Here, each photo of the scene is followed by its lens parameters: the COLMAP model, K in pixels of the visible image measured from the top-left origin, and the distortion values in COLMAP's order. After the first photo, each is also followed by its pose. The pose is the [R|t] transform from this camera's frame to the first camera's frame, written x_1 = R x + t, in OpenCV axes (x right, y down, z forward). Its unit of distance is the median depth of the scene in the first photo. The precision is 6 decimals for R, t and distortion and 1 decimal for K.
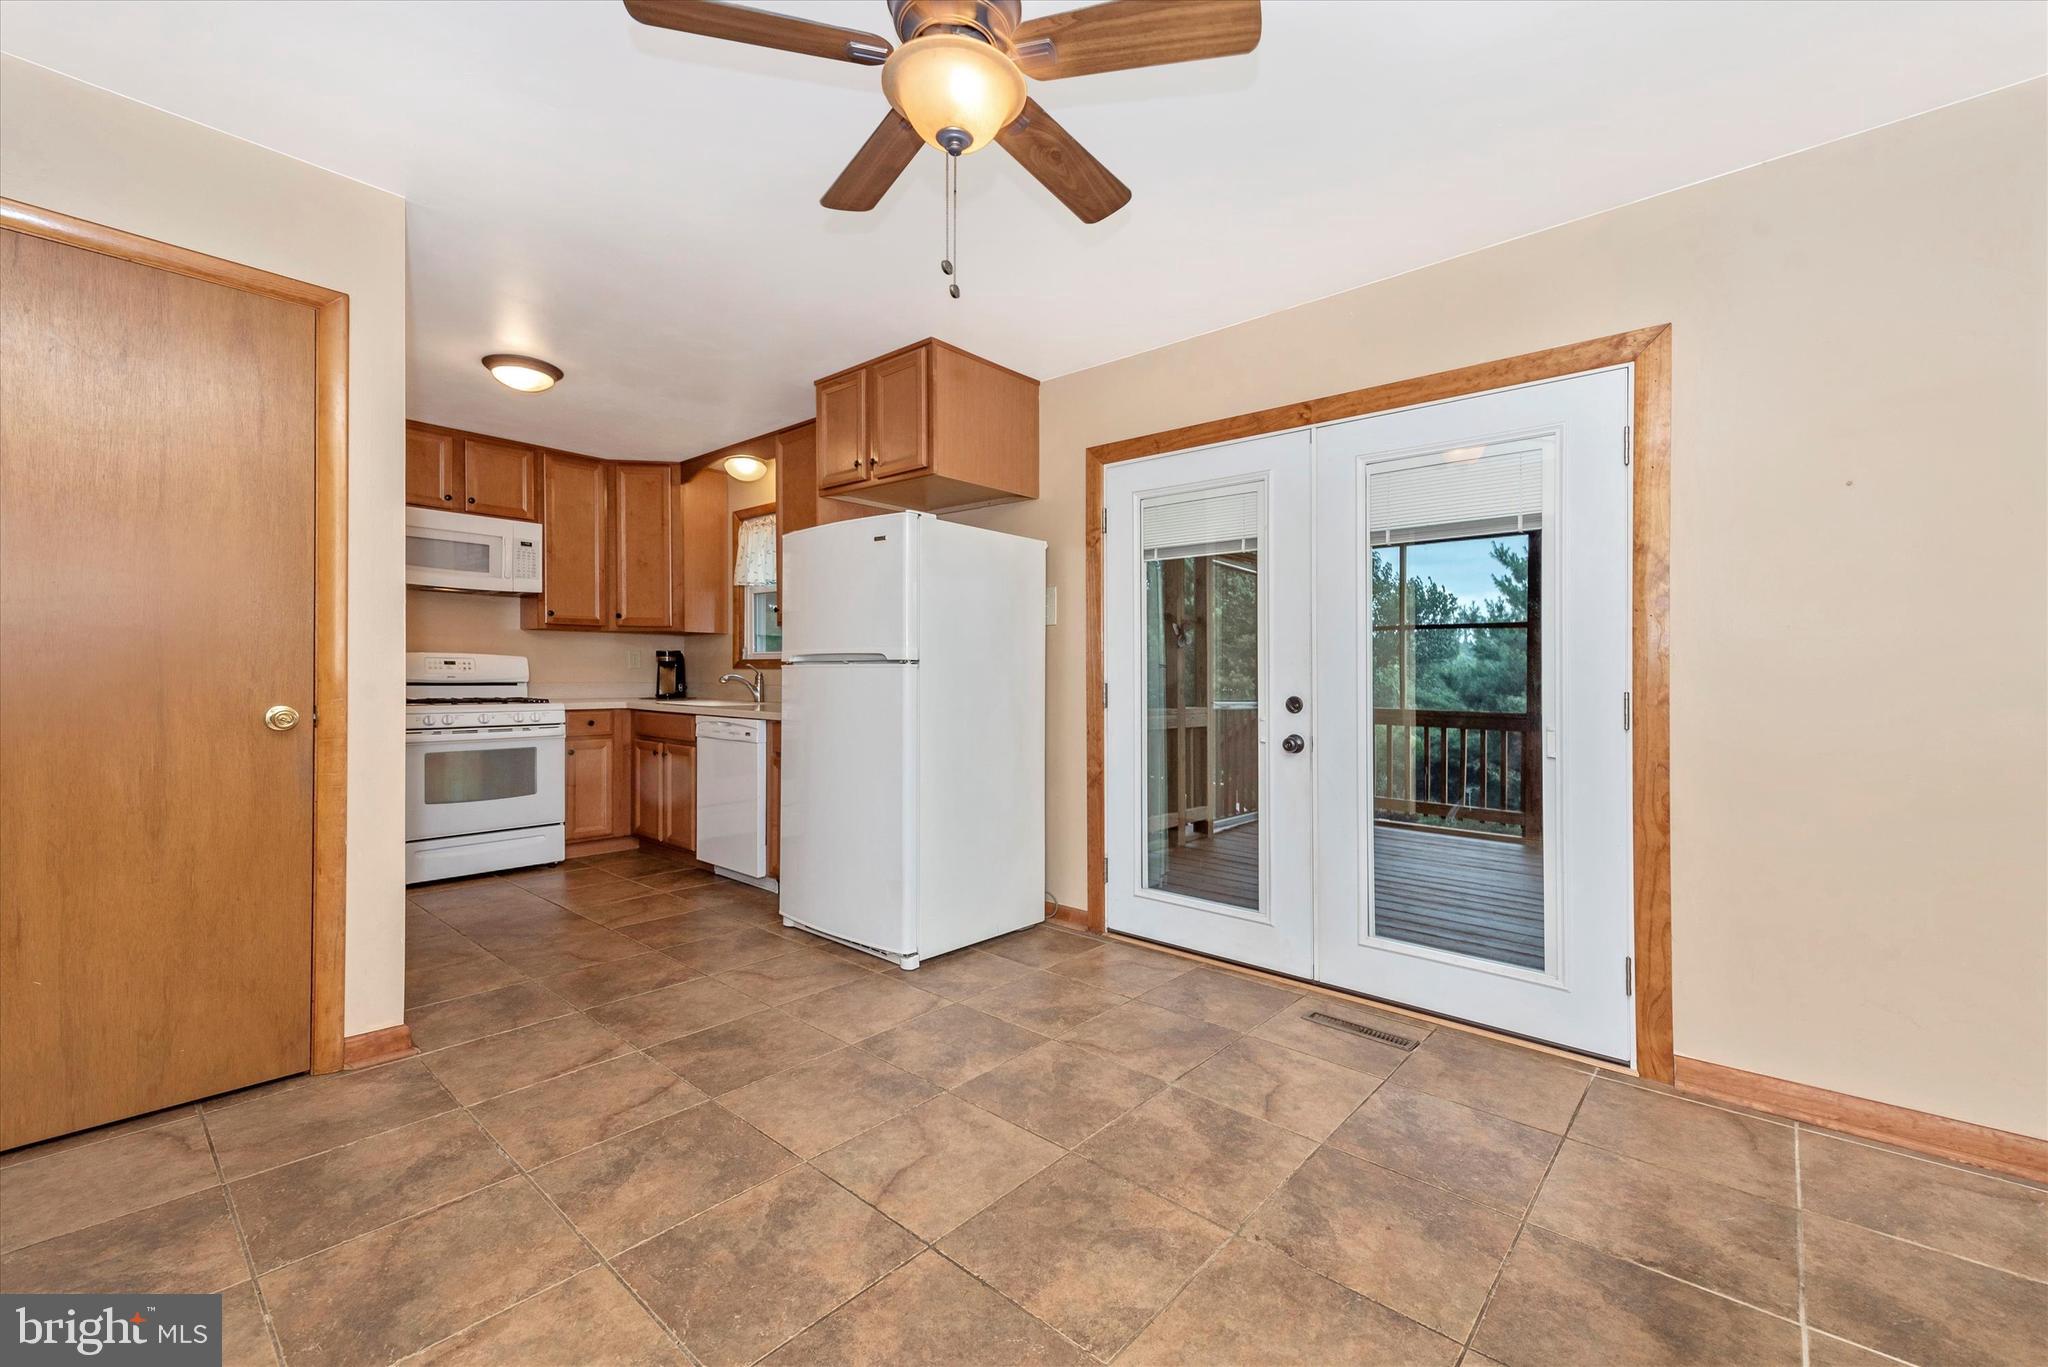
lens RADIAL K [[770.3, 0, 1079.4], [0, 770.3, 699.0], [0, 0, 1]] dist [0.018184, -0.005360]
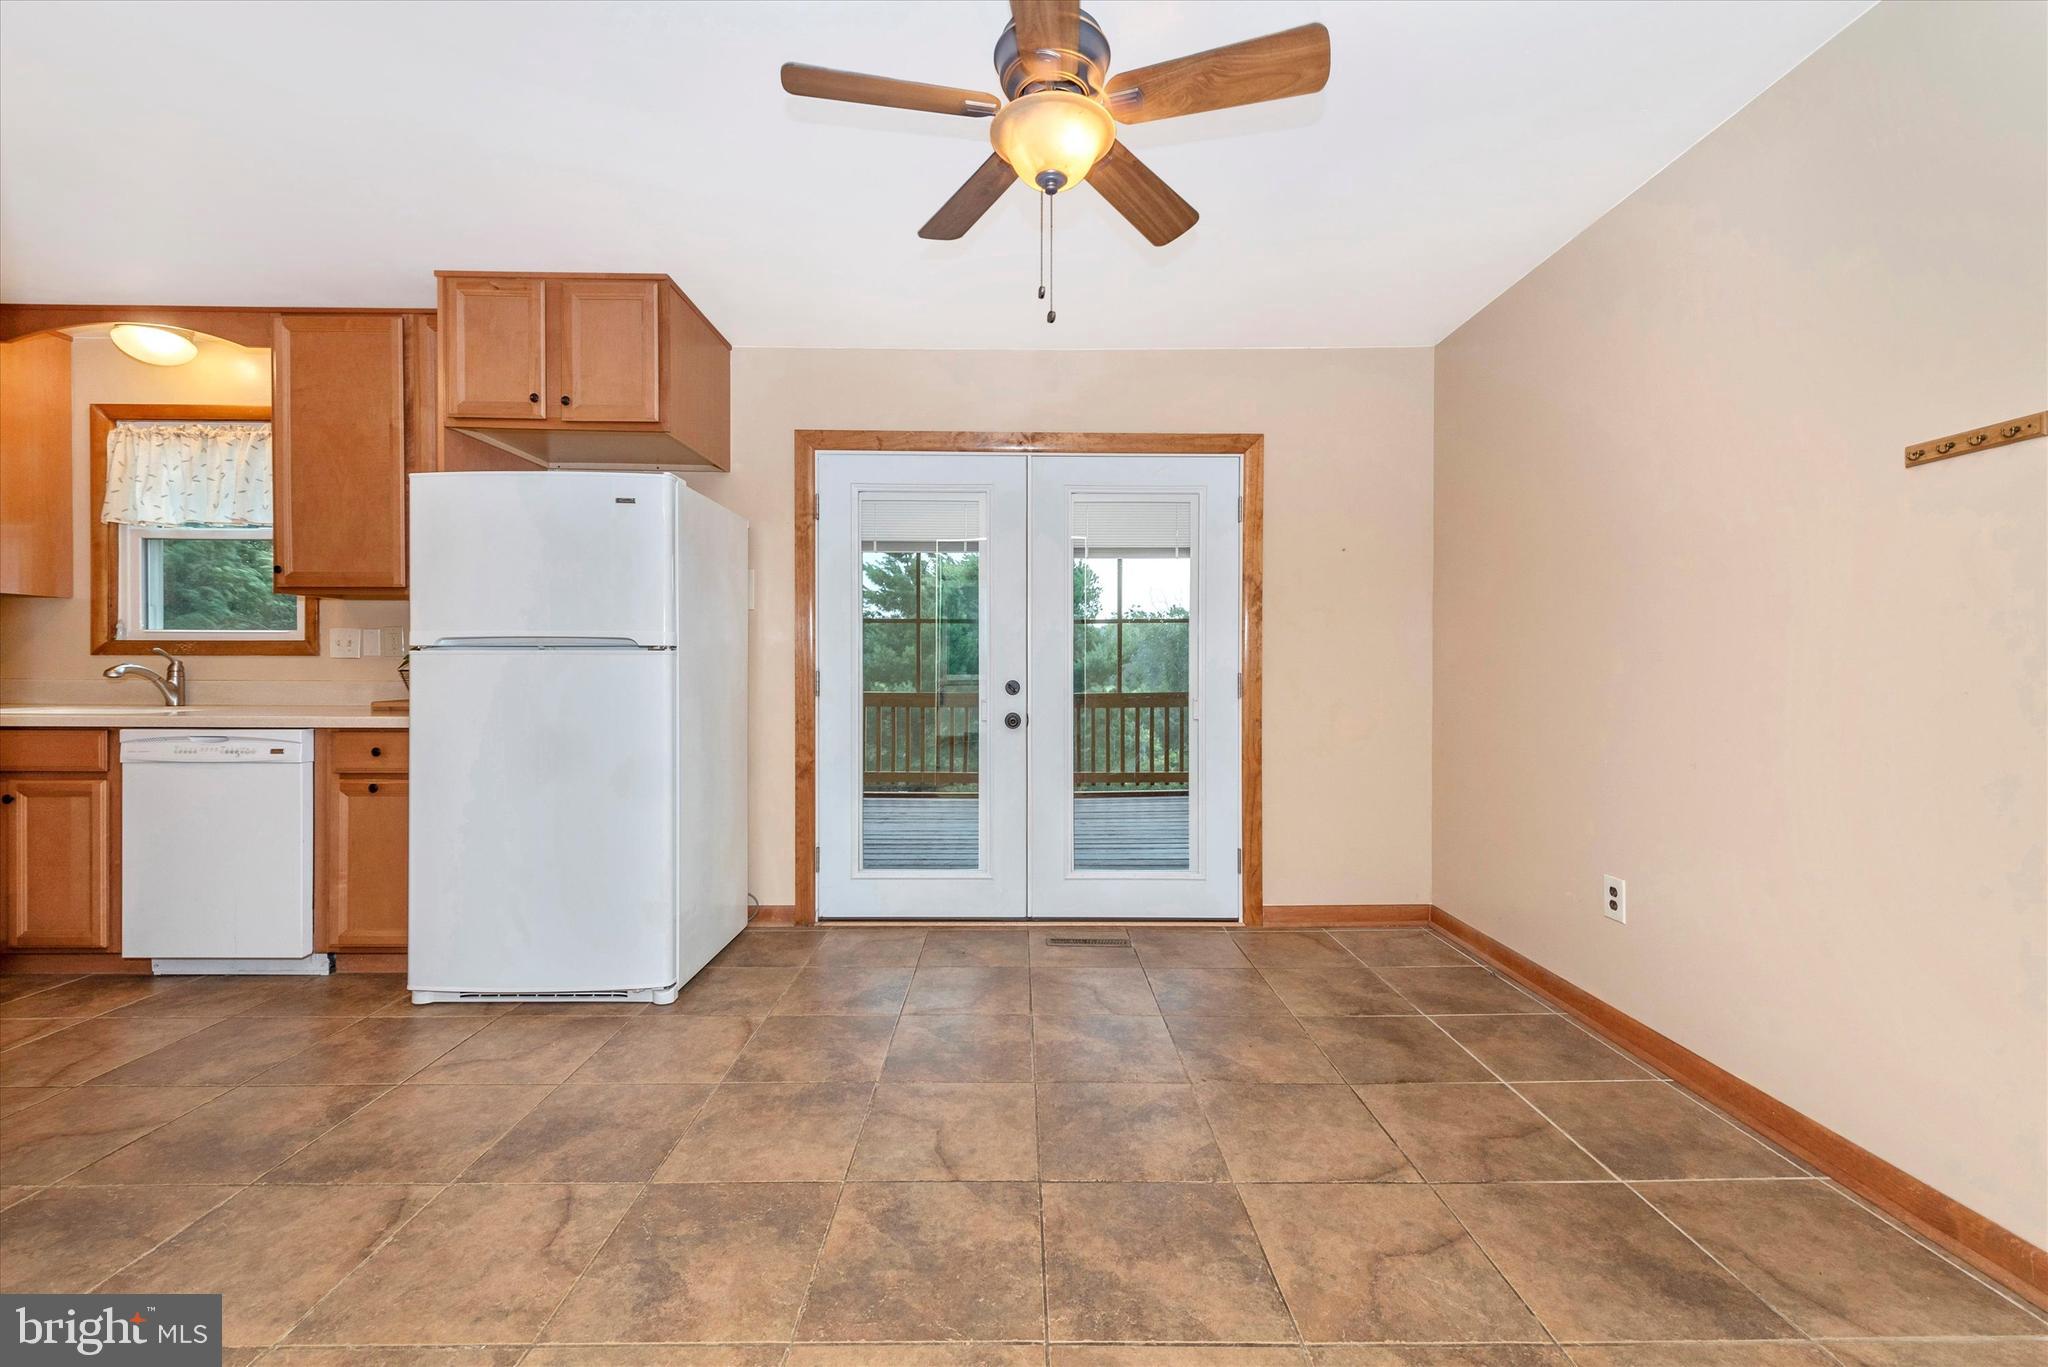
lens RADIAL K [[763.8, 0, 1012.0], [0, 763.8, 688.4], [0, 0, 1]] dist [0.017098, -0.004914]
pose [[0.786335, -0.023642, 0.617348, -0.373980], [0.022324, 0.999702, 0.009850, -0.001986], [-0.617397, 0.006036, 0.786628, 0.070031]]
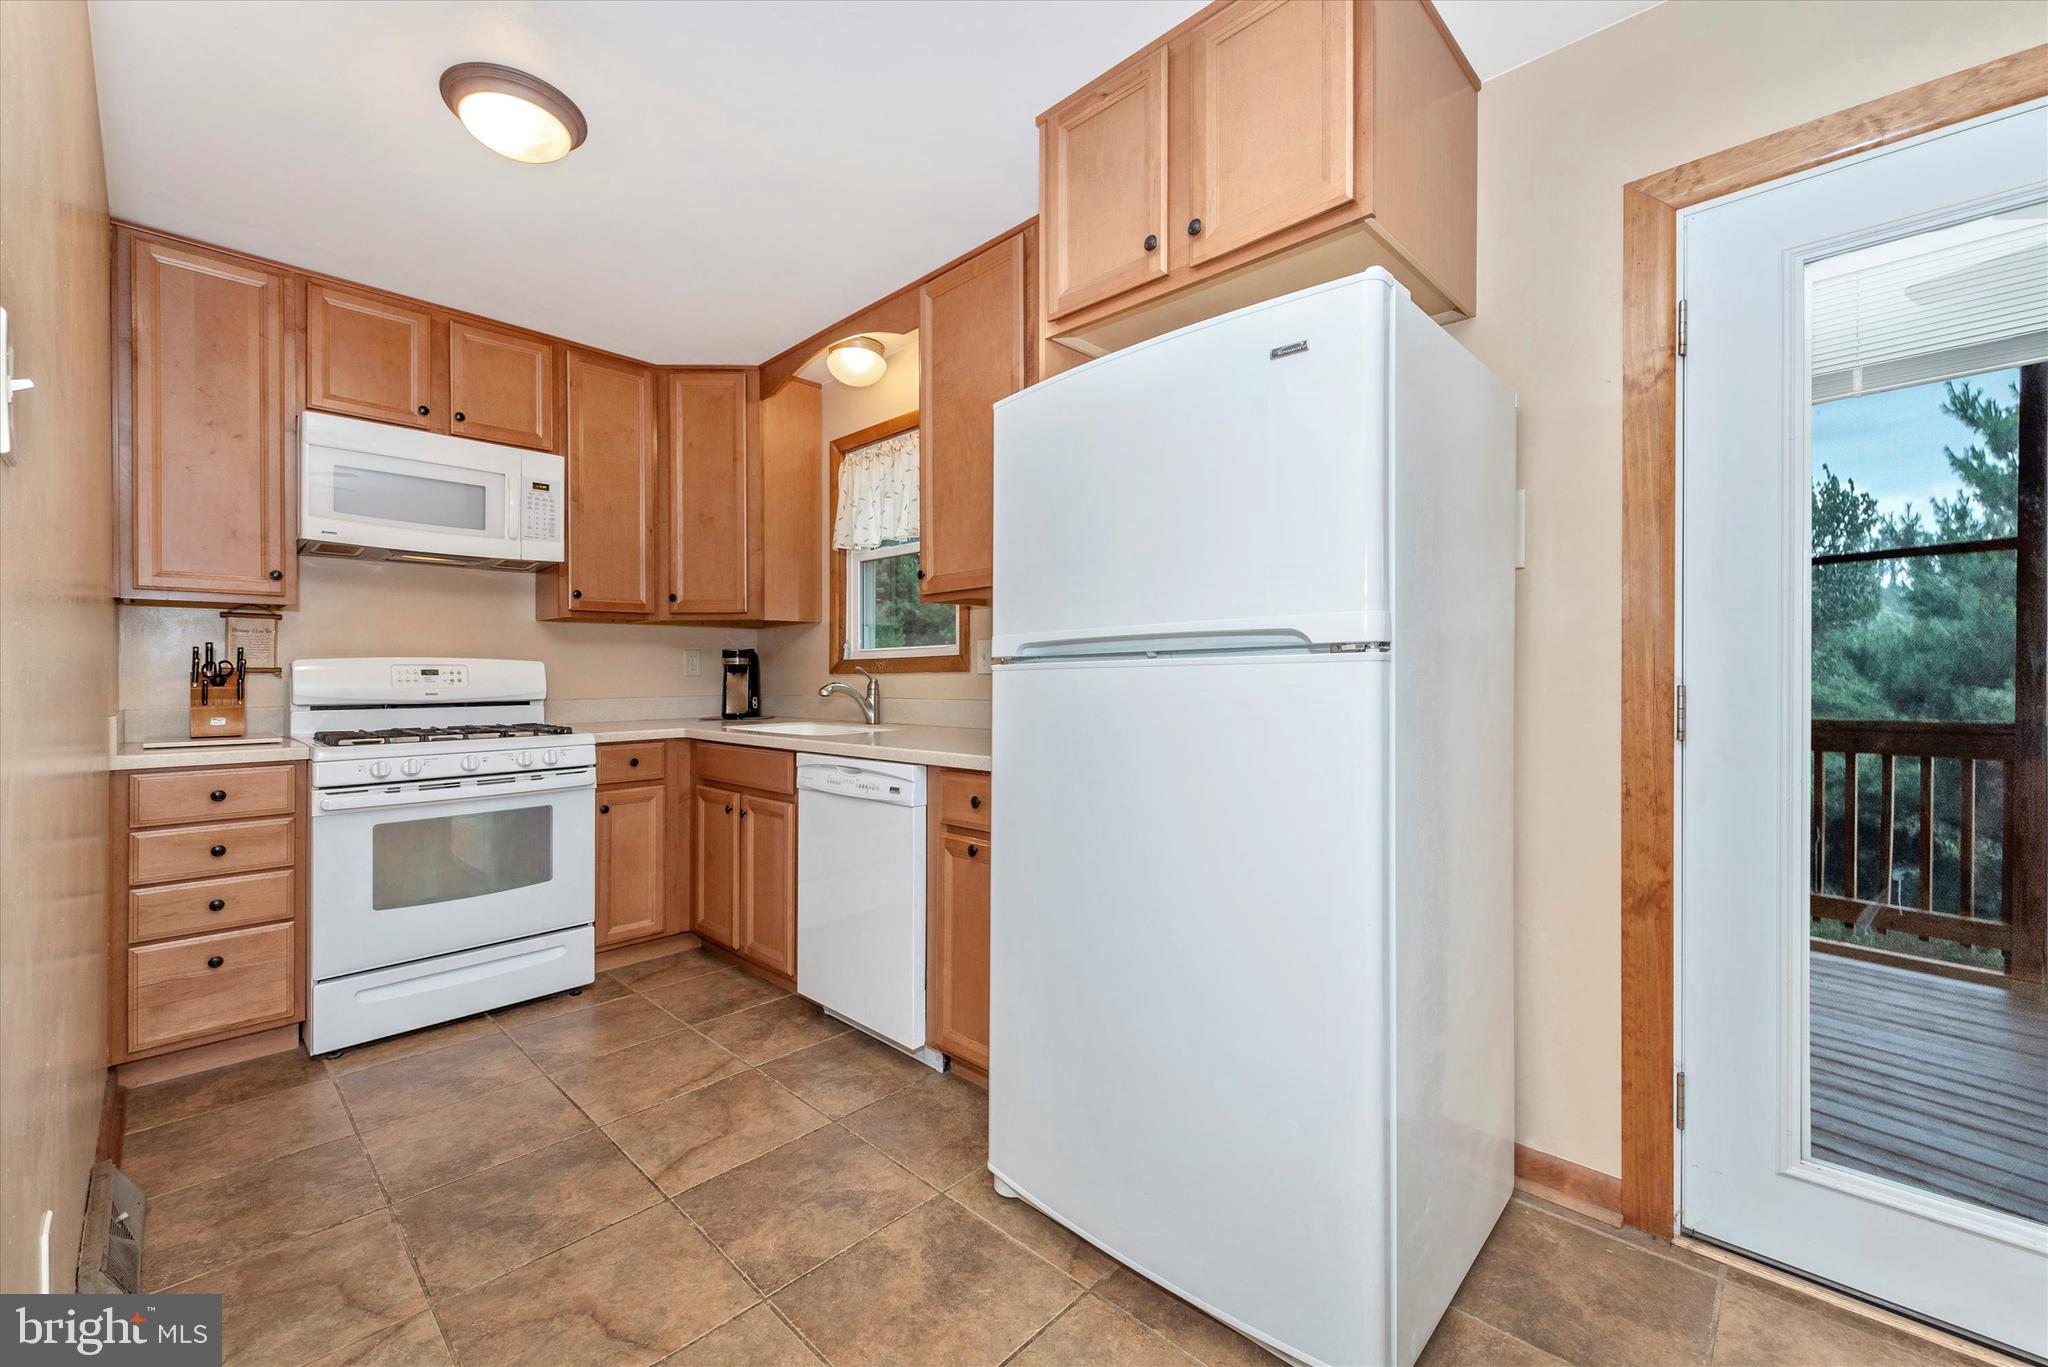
lens RADIAL K [[822.2, 0, 1024.0], [0, 822.2, 679.1], [0, 0, 1]] dist [0.010441, -0.000636]
pose [[0.992705, -0.016493, -0.119434, -0.290747], [0.013117, 0.999494, -0.028991, -0.017755], [0.119852, 0.027213, 0.992419, 0.461251]]
